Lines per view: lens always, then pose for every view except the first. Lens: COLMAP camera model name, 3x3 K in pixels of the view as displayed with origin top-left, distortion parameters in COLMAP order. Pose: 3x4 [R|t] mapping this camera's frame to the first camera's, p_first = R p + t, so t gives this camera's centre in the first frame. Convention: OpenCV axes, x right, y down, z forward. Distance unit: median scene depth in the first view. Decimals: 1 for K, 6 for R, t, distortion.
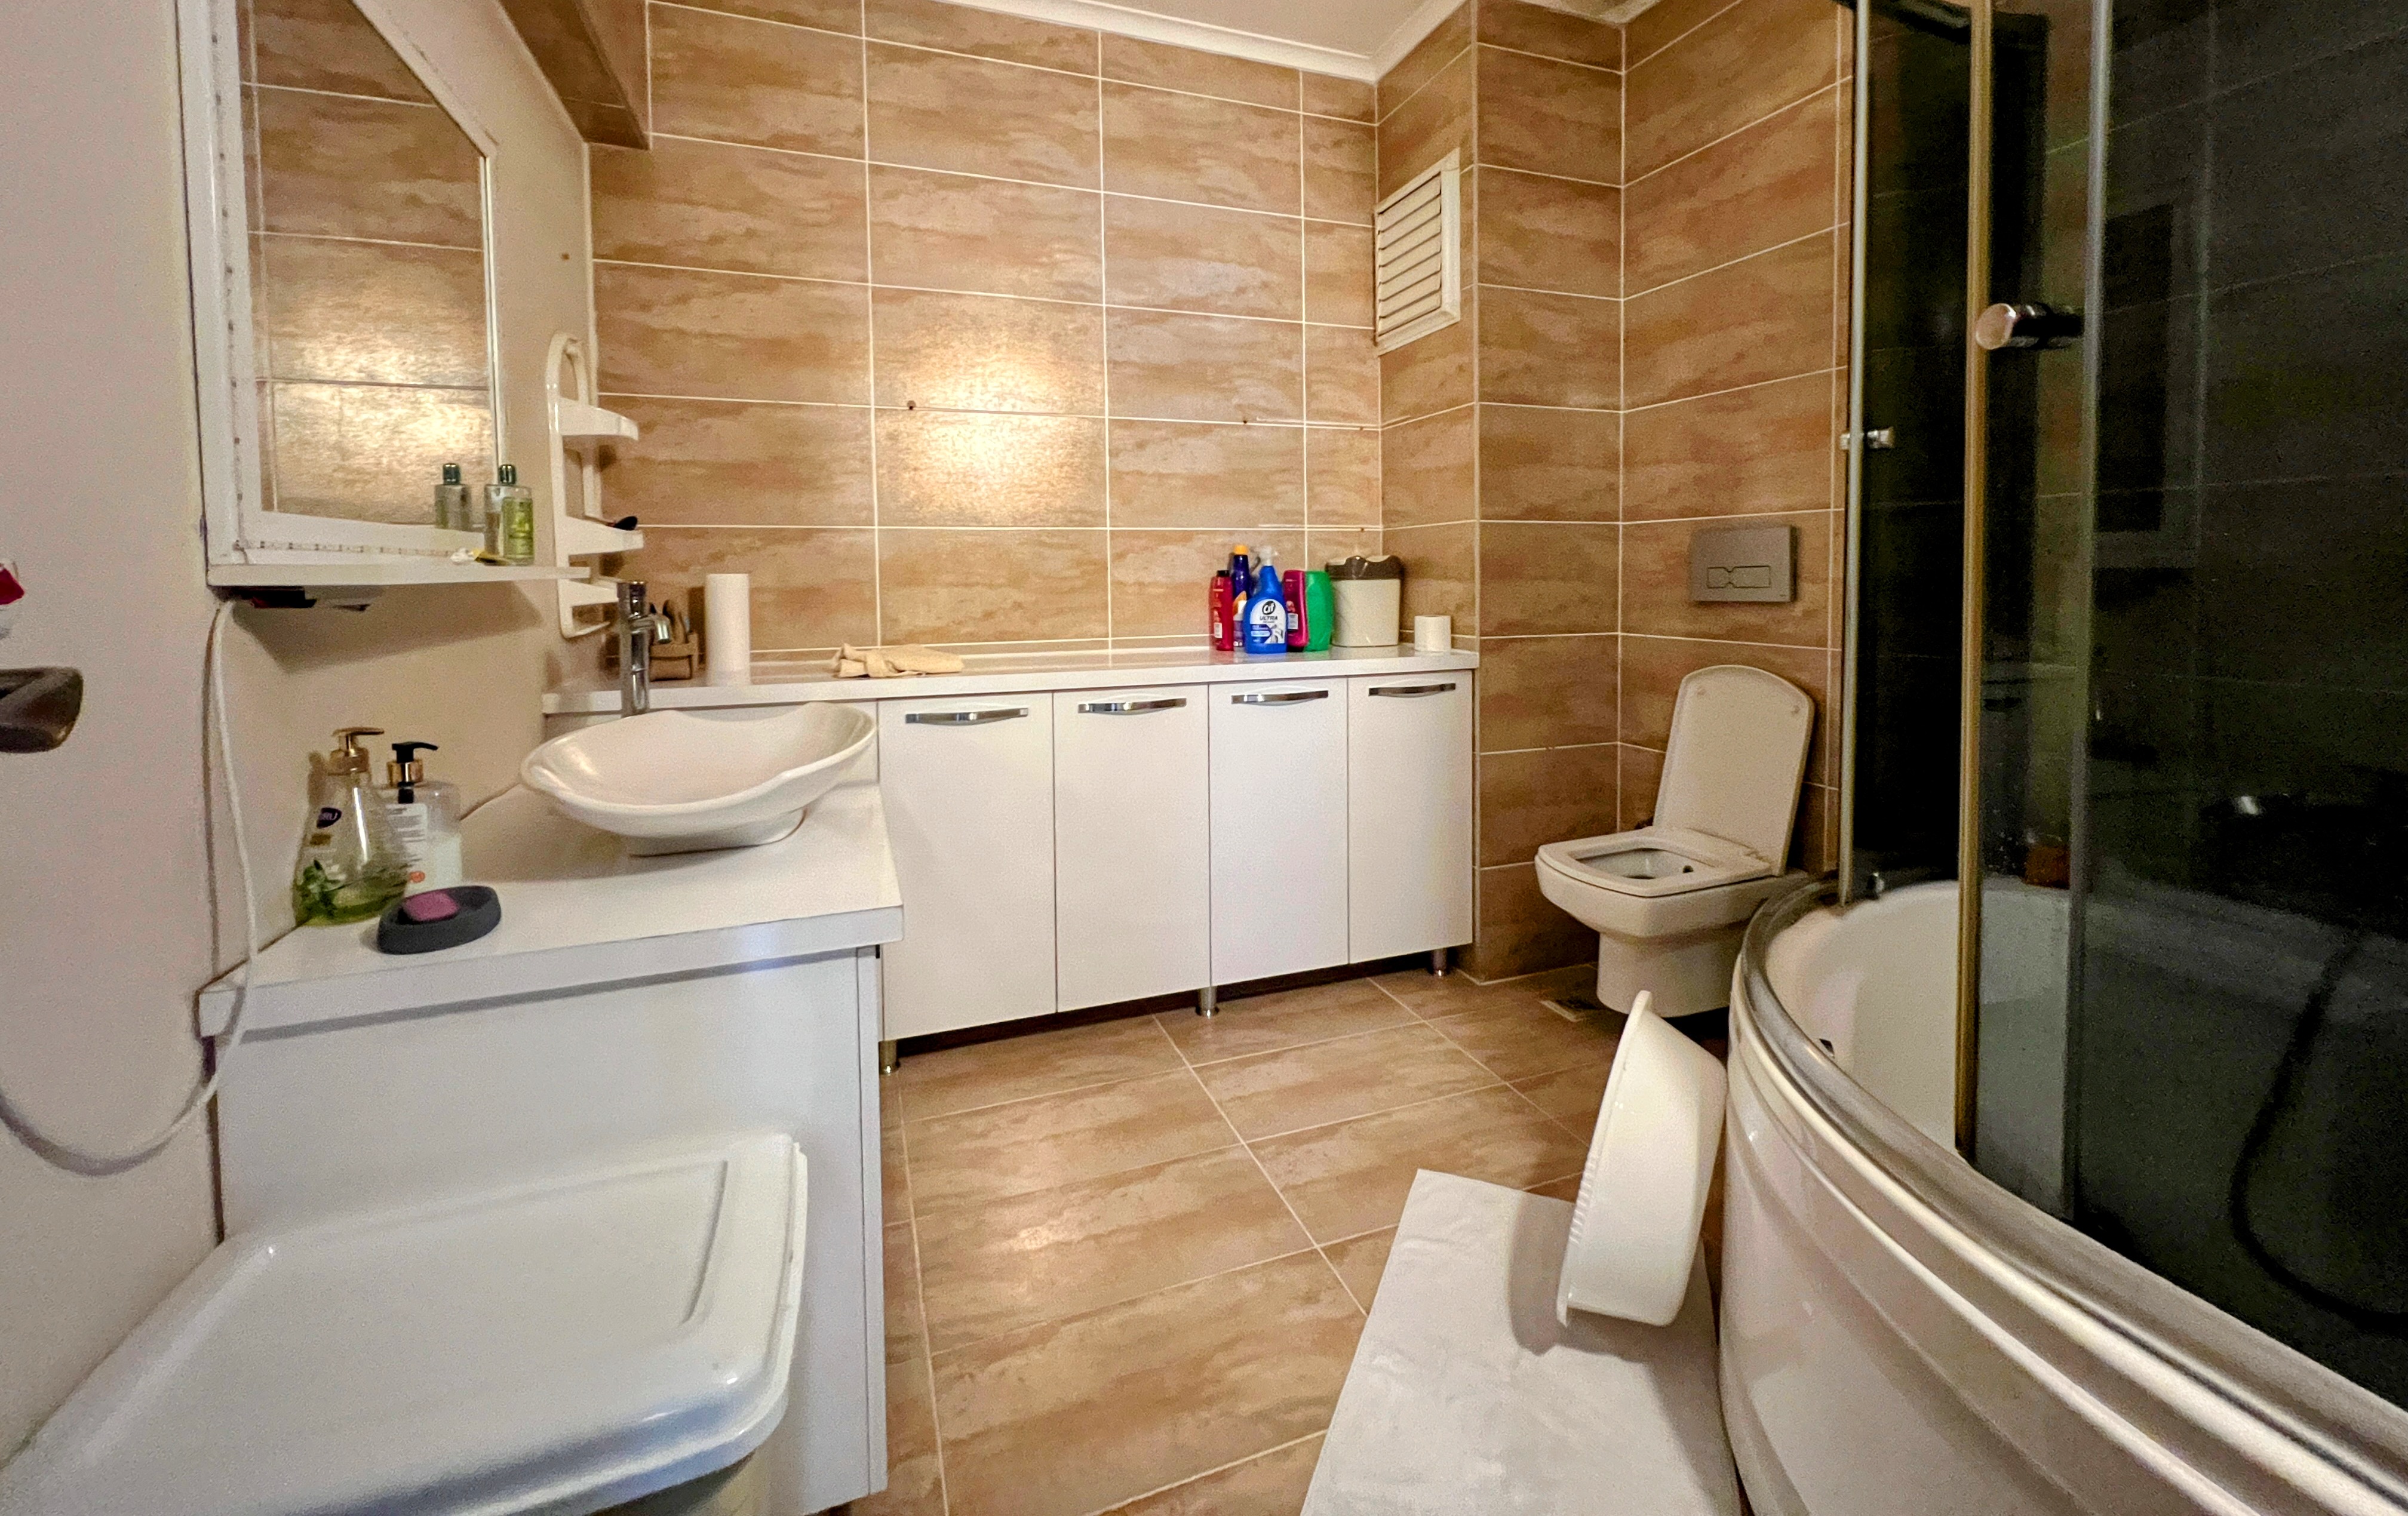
lens RADIAL K [[963.7, 0, 1203.7], [0, 963.7, 609.0], [0, 0, 1]] dist [-0.000719, -0.000061]
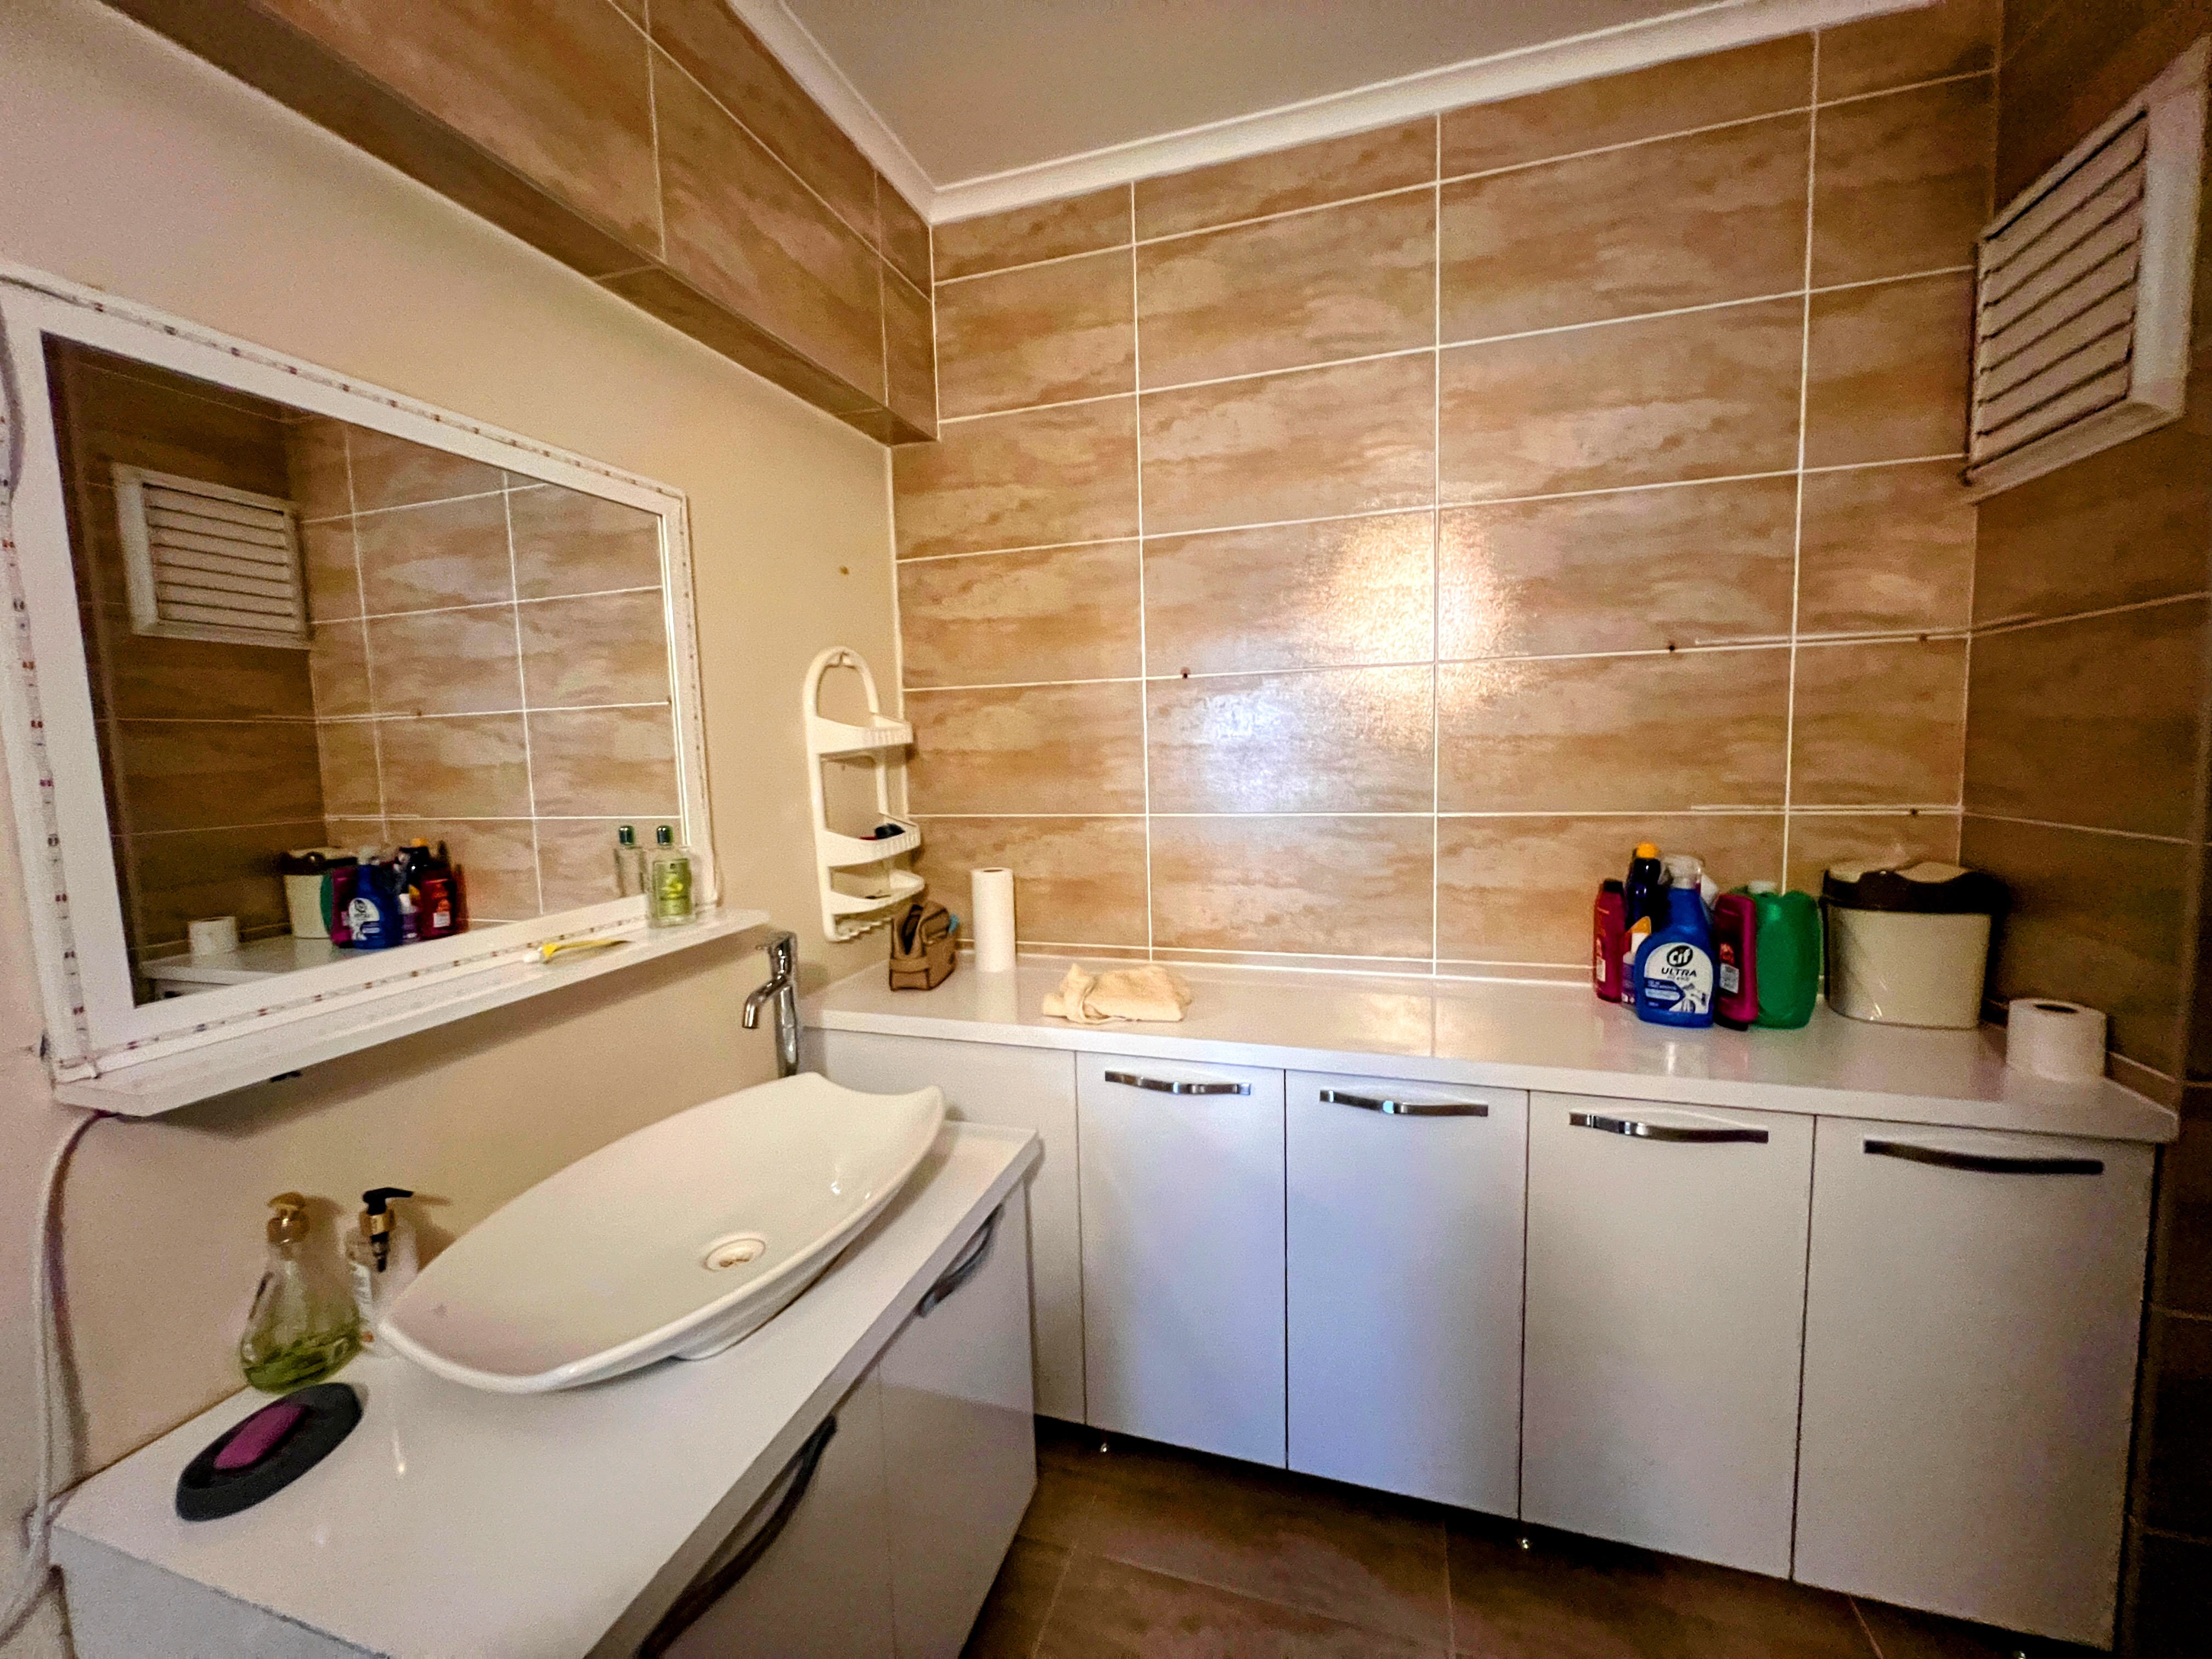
lens RADIAL K [[886.7, 0, 1104.7], [0, 886.7, 824.6], [0, 0, 1]] dist [-0.000796, -0.000196]
pose [[0.790081, 0.045907, -0.611282, 0.120279], [-0.004988, 0.997640, 0.068475, -0.123980], [0.612983, -0.051052, 0.788445, 0.313788]]
